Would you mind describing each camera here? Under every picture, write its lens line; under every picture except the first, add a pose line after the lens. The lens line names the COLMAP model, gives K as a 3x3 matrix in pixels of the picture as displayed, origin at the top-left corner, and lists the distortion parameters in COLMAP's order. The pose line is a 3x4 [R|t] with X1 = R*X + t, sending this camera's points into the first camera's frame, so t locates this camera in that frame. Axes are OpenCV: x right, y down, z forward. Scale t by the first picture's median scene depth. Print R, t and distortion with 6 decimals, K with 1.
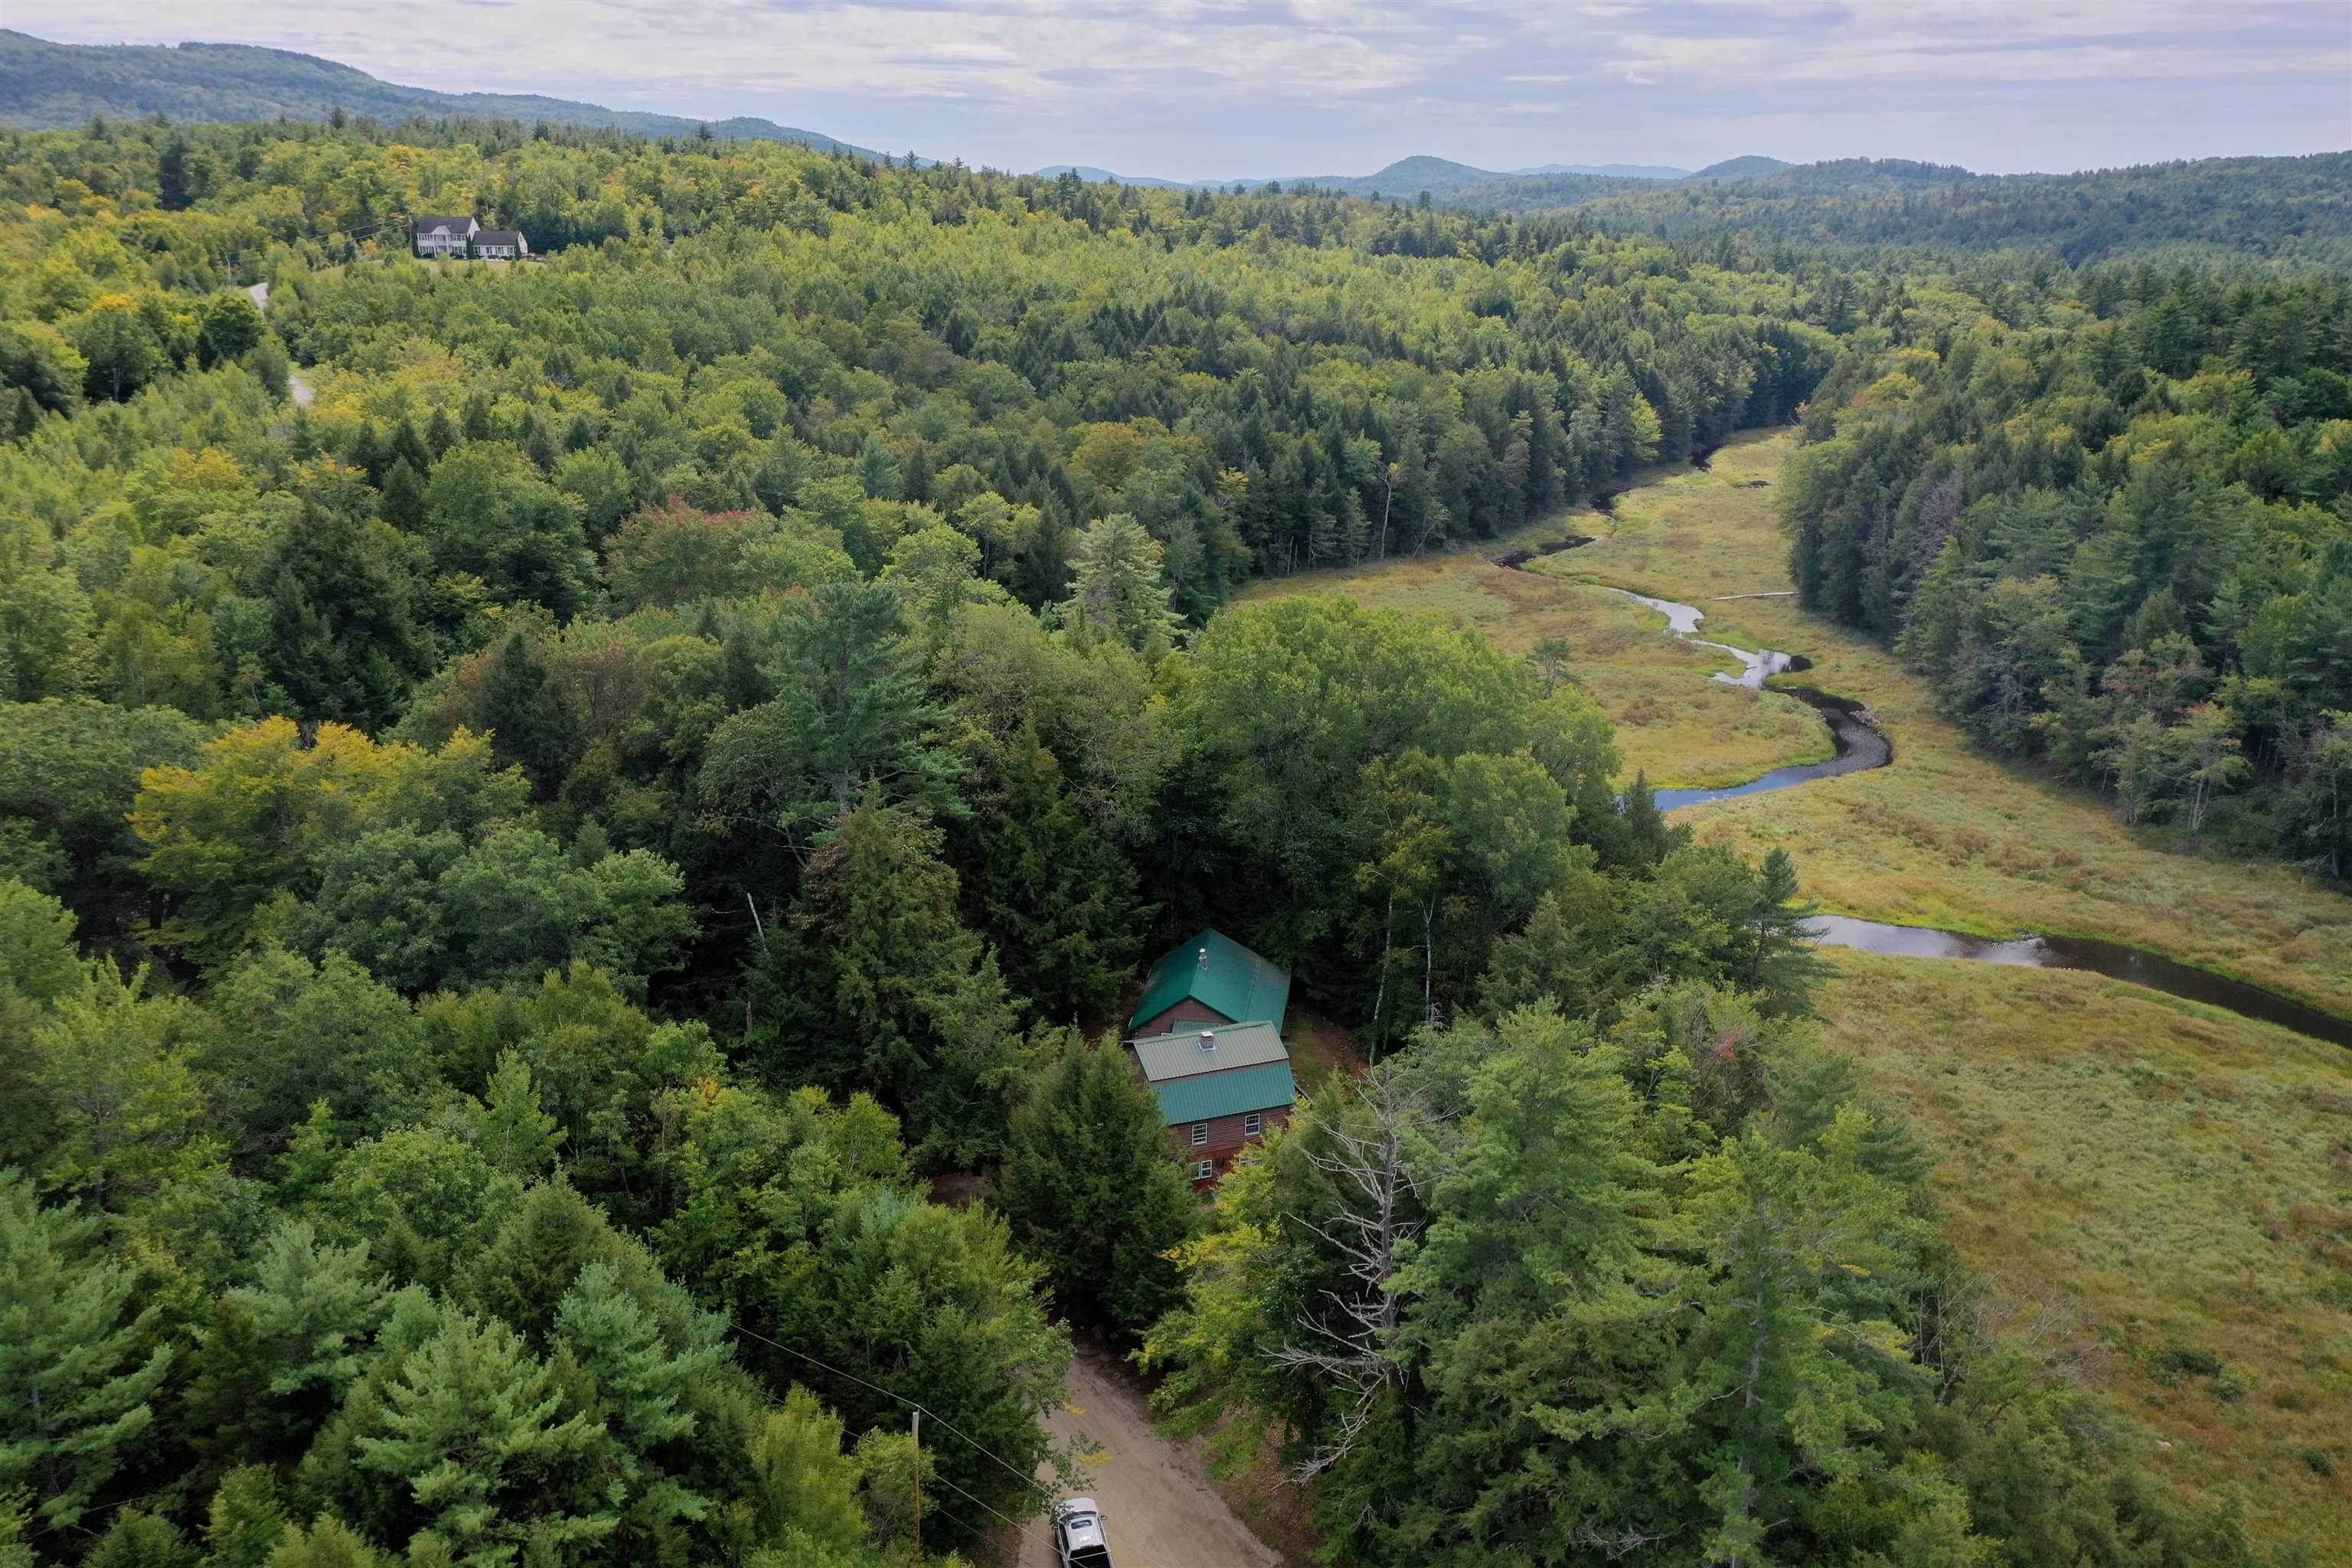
lens RADIAL K [[1901.4, 0, 1176.0], [0, 1901.4, 784.0], [0, 0, 1]] dist [-0.011834, -0.007735]
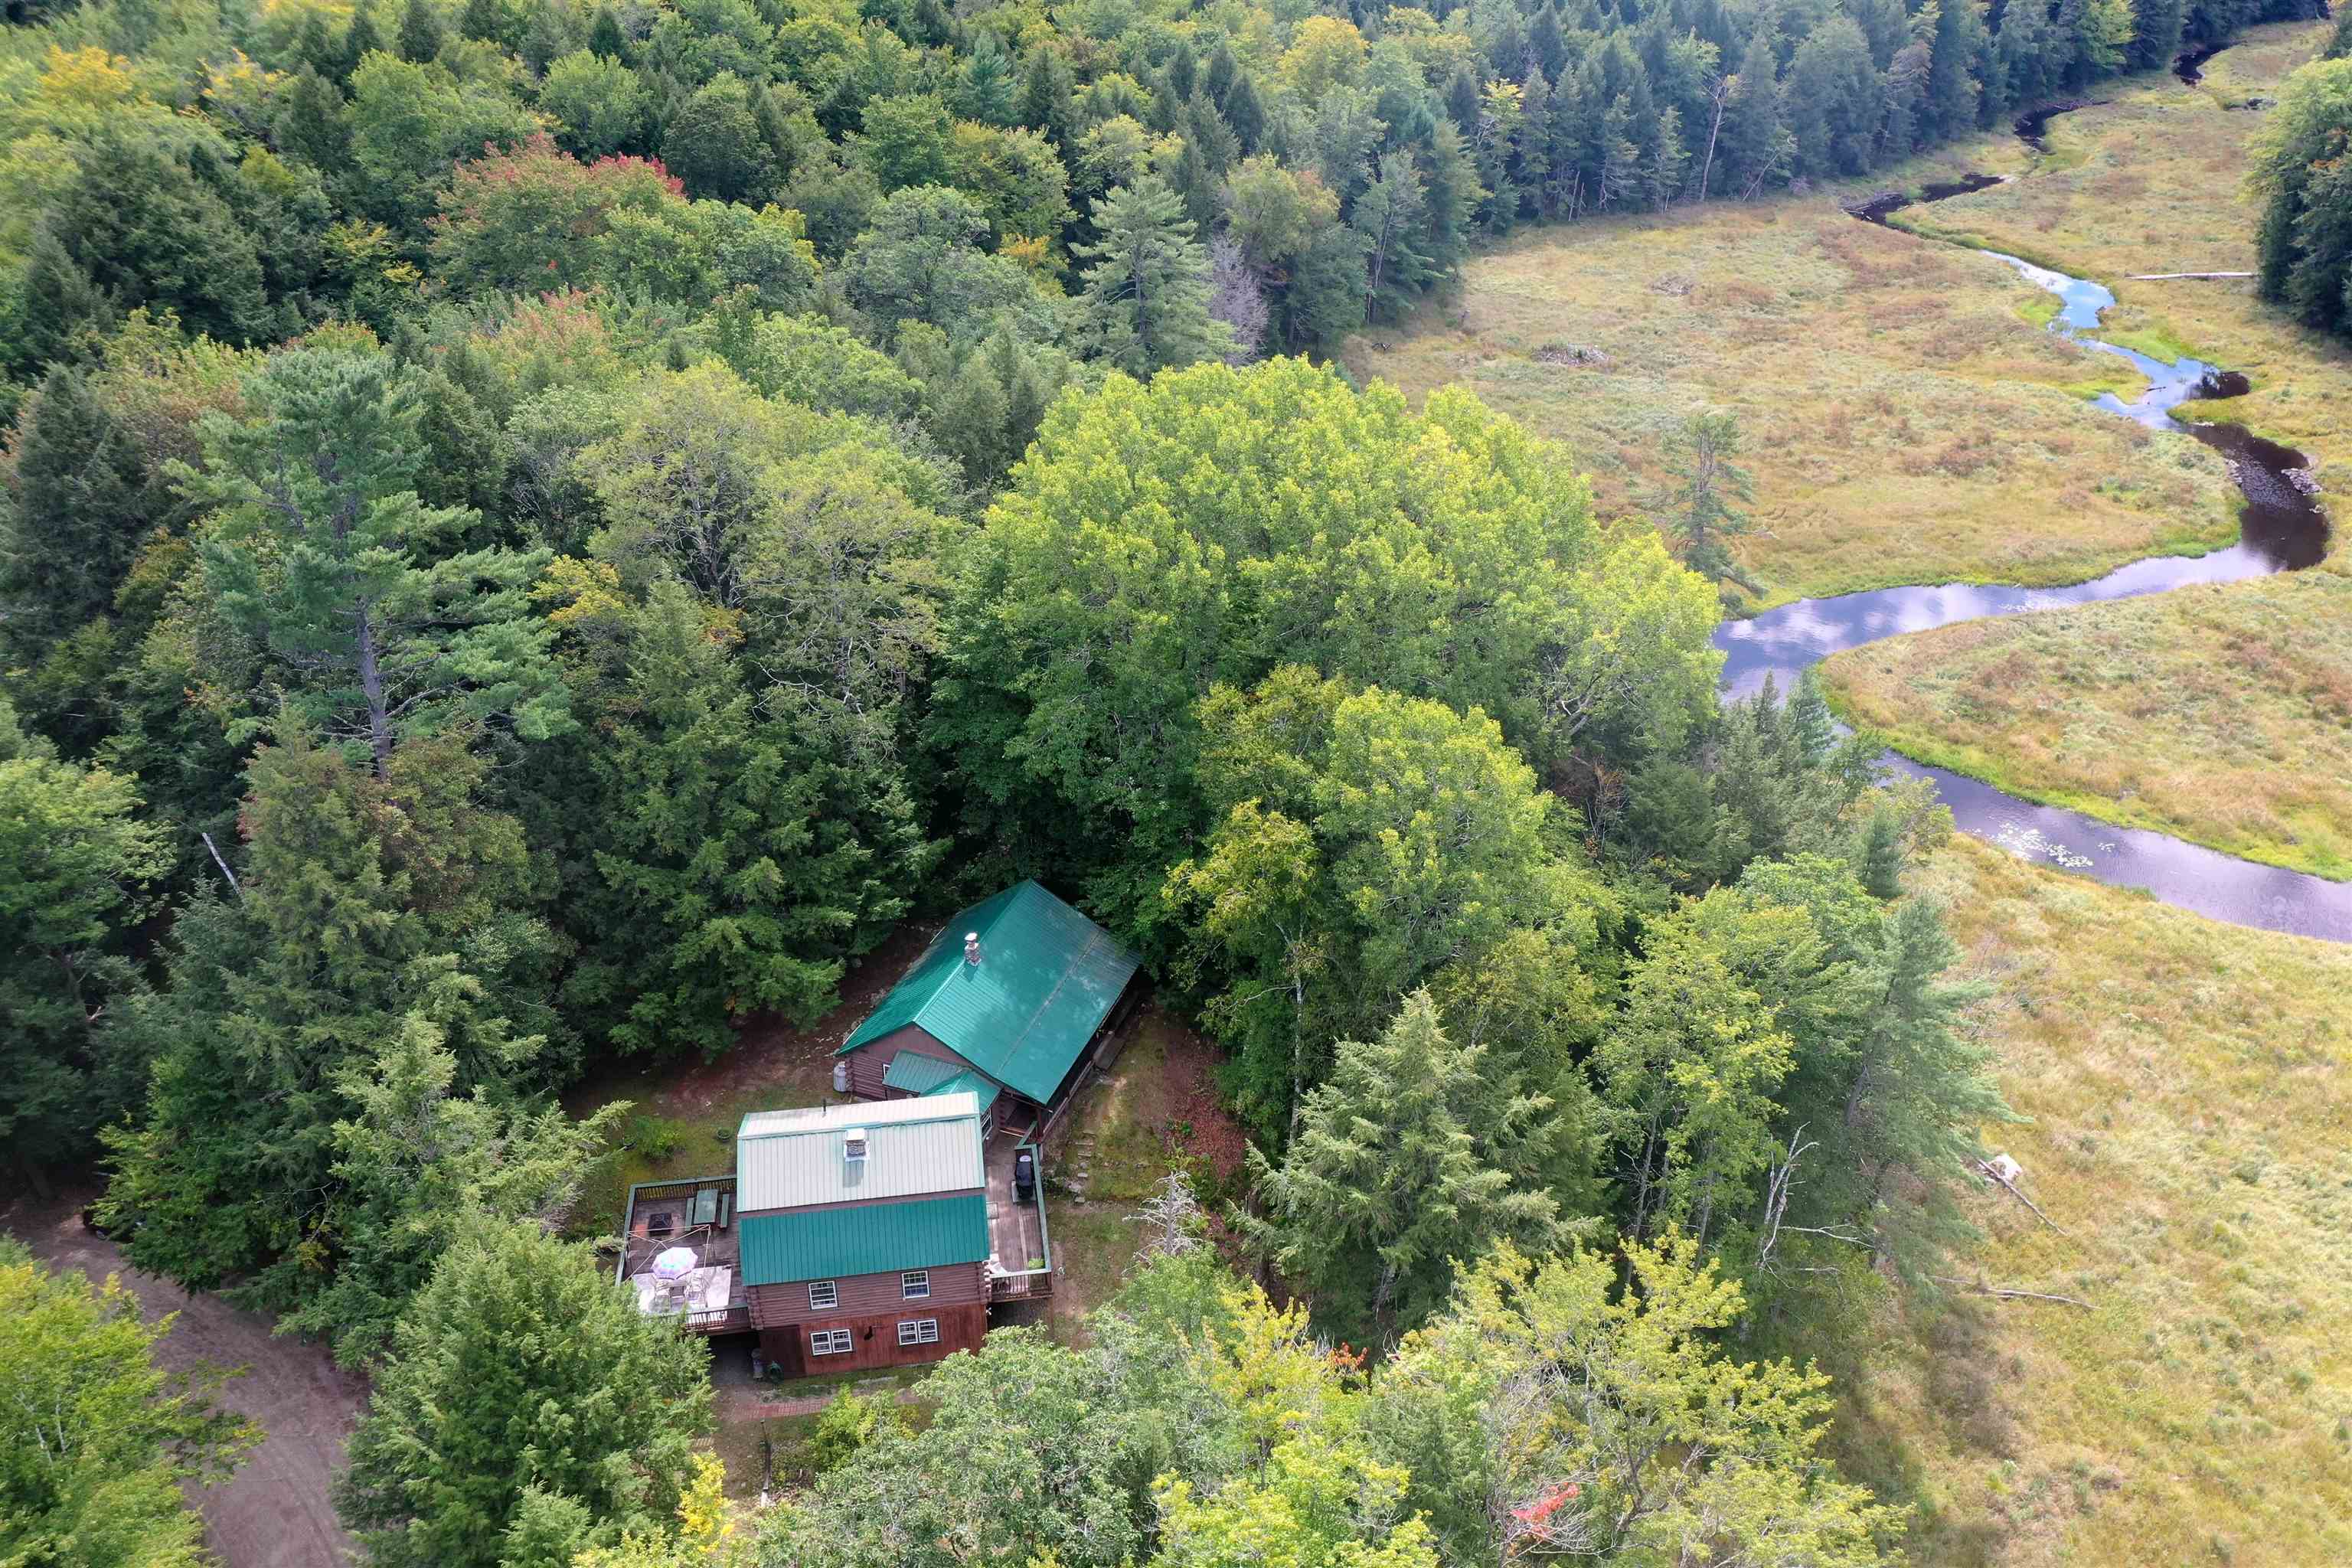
lens RADIAL K [[1869.5, 0, 1176.0], [0, 1869.5, 784.0], [0, 0, 1]] dist [0.007710, -0.005295]
pose [[0.973898, 0.099322, -0.204105, 0.080910], [-0.053723, 0.974499, 0.217867, -0.041307], [0.220539, -0.201215, 0.954398, 0.162707]]
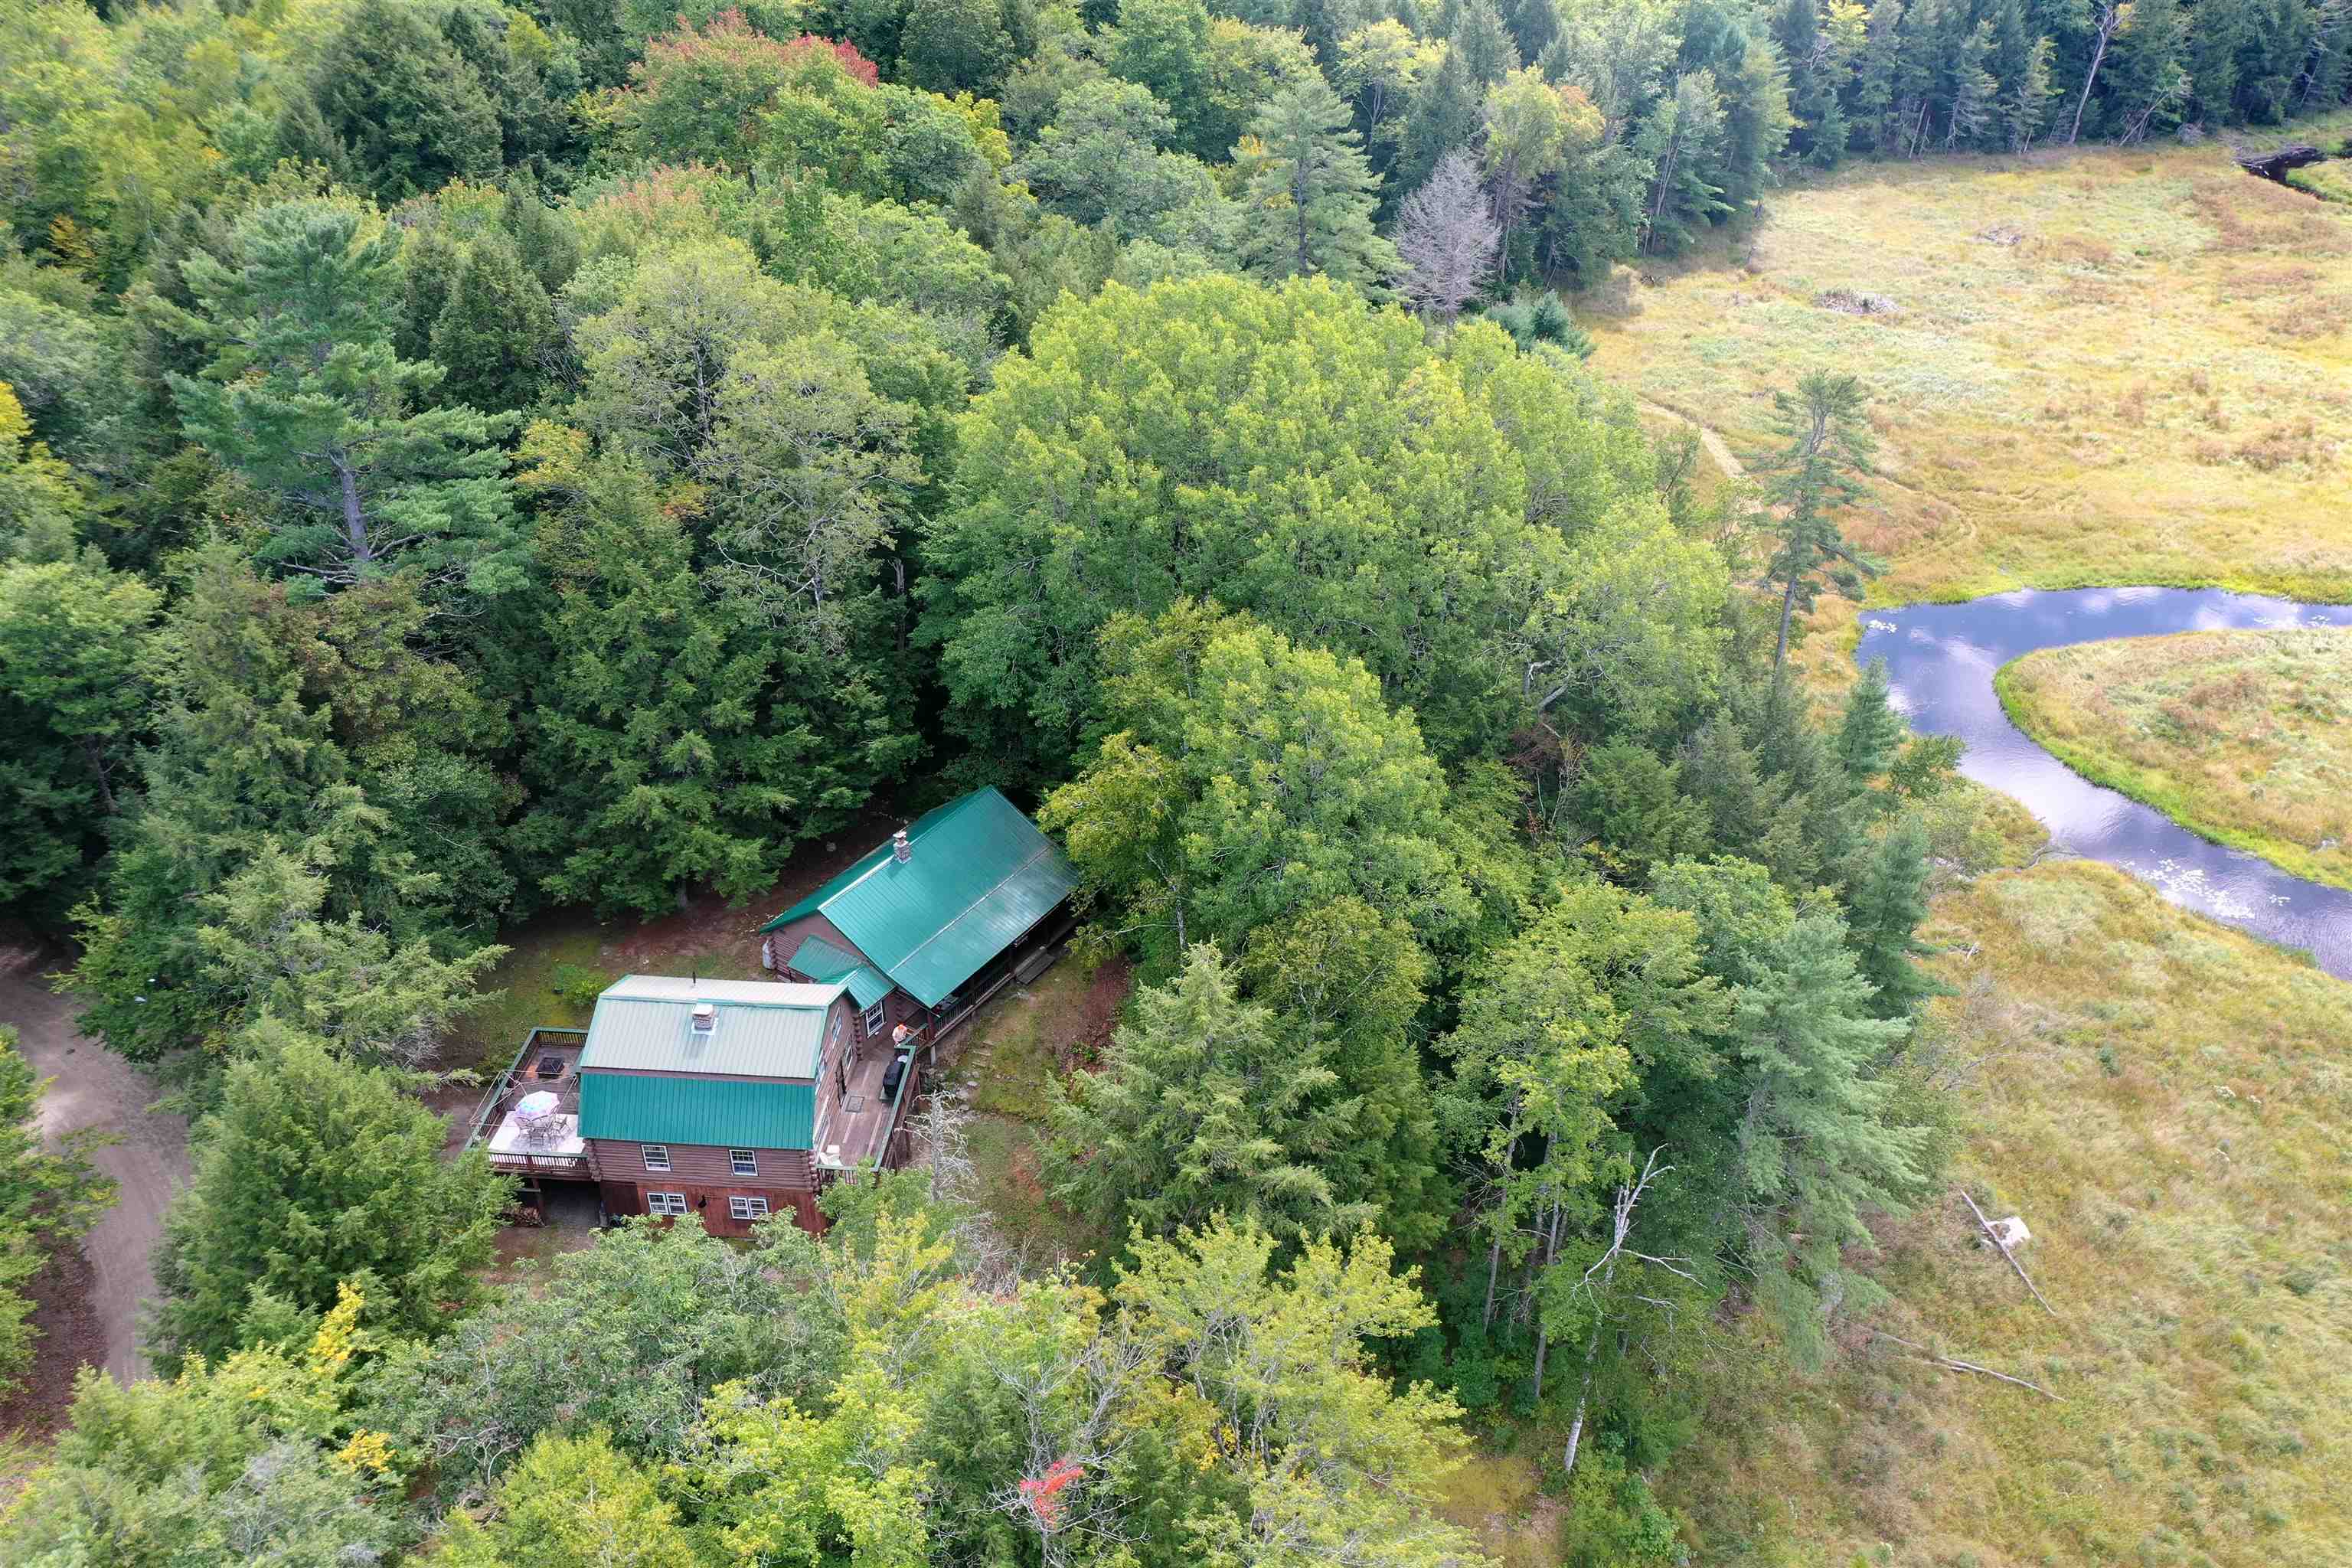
lens RADIAL K [[1869.5, 0, 1176.0], [0, 1869.5, 784.0], [0, 0, 1]] dist [0.007710, -0.005295]
pose [[0.897666, 0.222752, -0.380233, 0.132249], [-0.118634, 0.953139, 0.278304, -0.046245], [0.424407, -0.204716, 0.882026, 0.186348]]
